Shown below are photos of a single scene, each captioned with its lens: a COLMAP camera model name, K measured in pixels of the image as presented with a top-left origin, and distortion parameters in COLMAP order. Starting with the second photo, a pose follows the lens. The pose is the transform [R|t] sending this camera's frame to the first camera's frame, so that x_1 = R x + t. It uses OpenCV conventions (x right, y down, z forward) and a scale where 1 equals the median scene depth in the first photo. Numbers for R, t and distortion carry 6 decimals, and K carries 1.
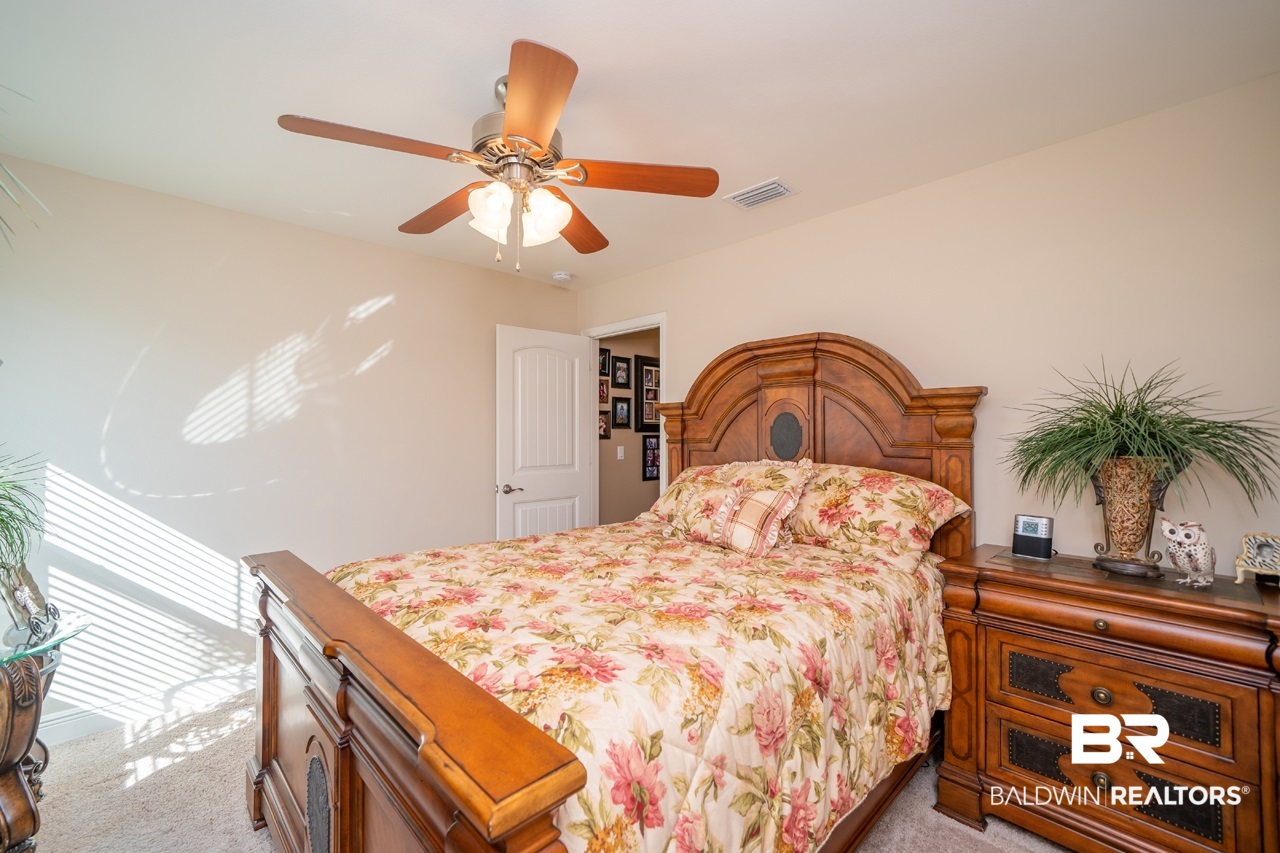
lens RADIAL K [[541.4, 0, 640.0], [0, 541.4, 426.5], [0, 0, 1]] dist [0.002535, 0.000849]
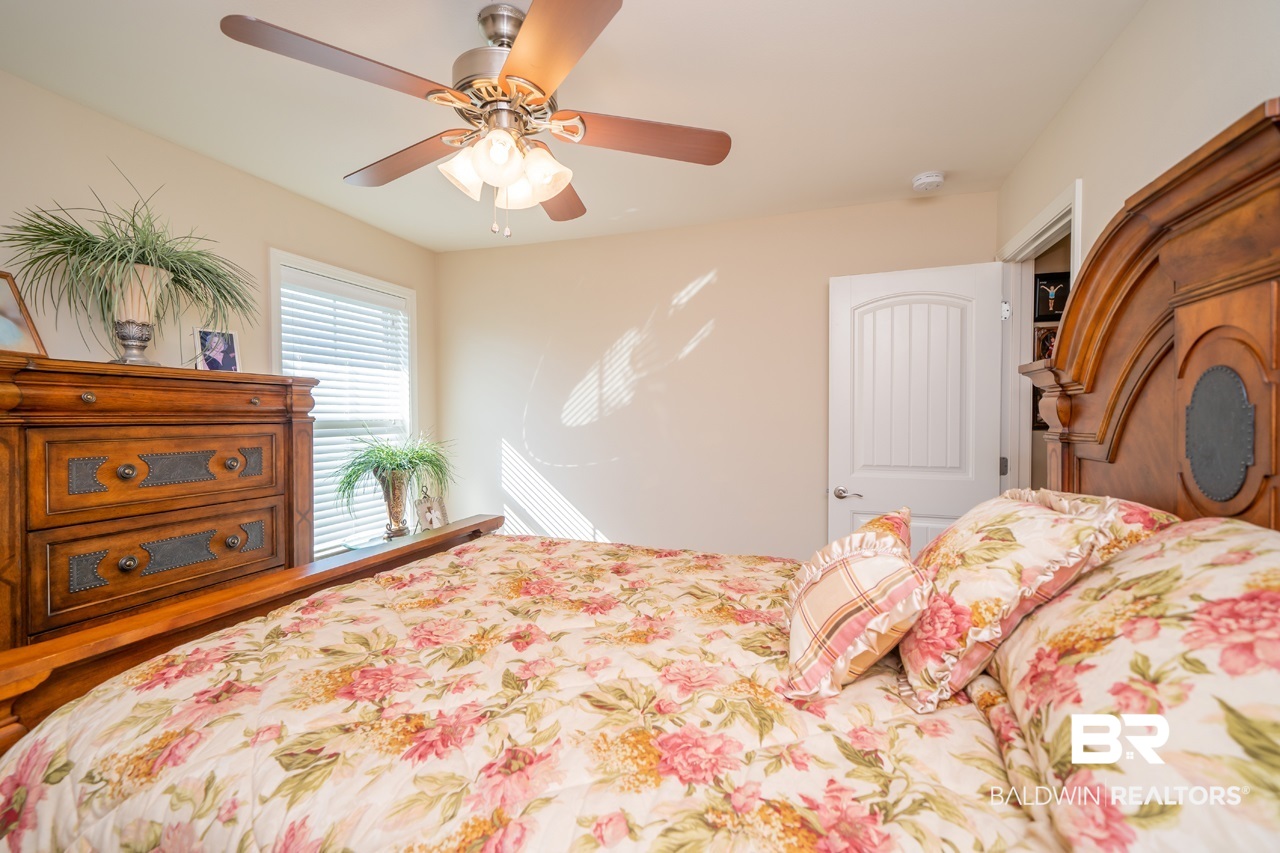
lens RADIAL K [[579.1, 0, 637.9], [0, 579.1, 412.4], [0, 0, 1]] dist [0.010786, 0.000695]
pose [[0.427716, -0.004070, -0.903904, 0.469875], [0.014270, 0.999896, 0.002251, -0.001147], [0.903801, -0.013862, 0.427729, 0.513762]]
